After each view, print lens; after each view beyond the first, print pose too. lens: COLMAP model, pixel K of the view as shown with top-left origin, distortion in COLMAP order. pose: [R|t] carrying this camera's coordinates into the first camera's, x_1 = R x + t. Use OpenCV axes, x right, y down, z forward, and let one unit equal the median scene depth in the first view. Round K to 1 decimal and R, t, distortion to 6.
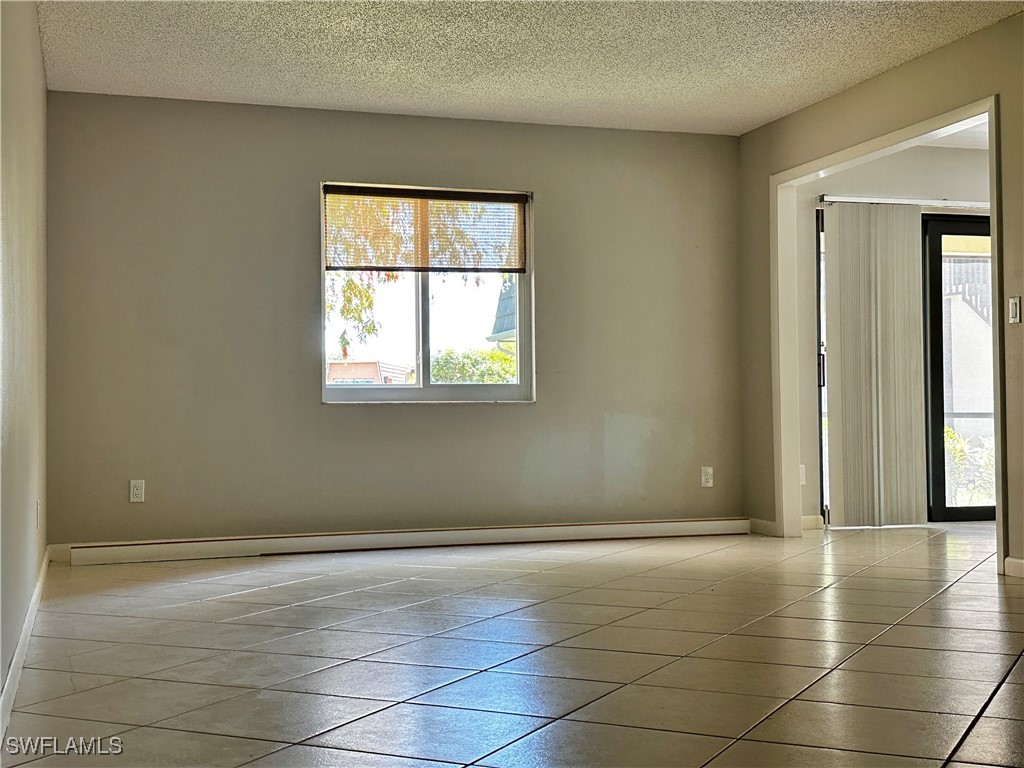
lens RADIAL K [[1299.5, 0, 514.0], [0, 1299.5, 386.4], [0, 0, 1]] dist [0.021525, 0.005536]
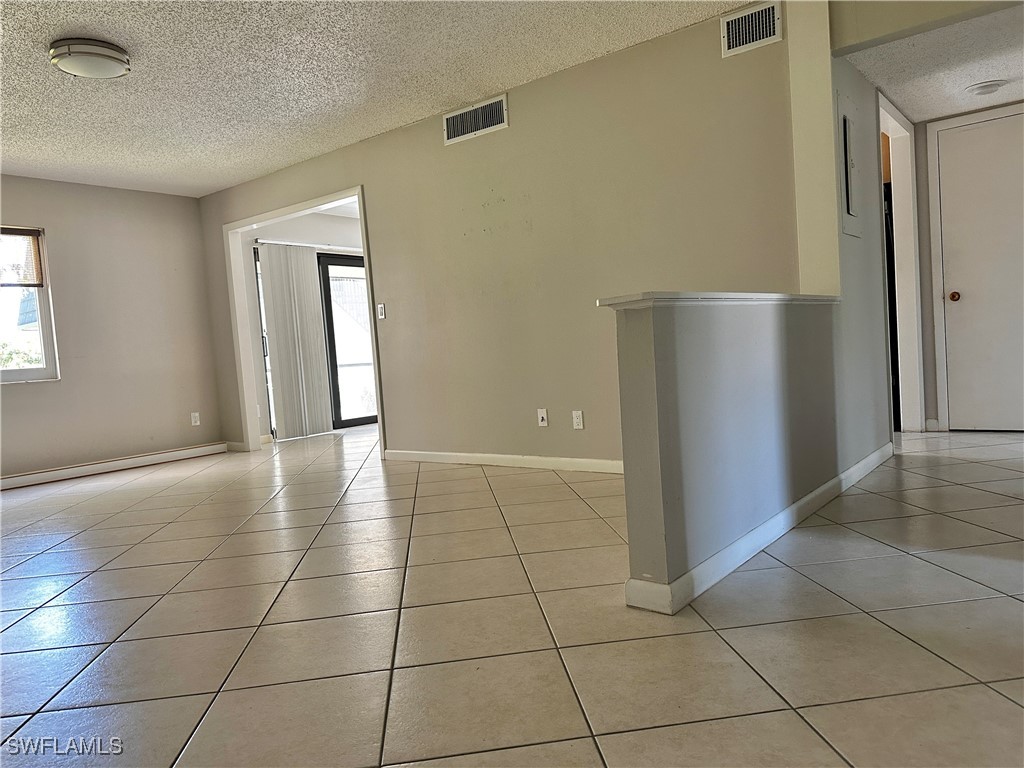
lens RADIAL K [[690.3, 0, 515.4], [0, 690.3, 388.8], [0, 0, 1]] dist [0.004591, -0.020547]
pose [[0.820507, -0.081719, 0.565766, -0.002147], [0.042658, 0.995723, 0.081956, -0.018063], [-0.570043, -0.043111, 0.820483, 0.103624]]
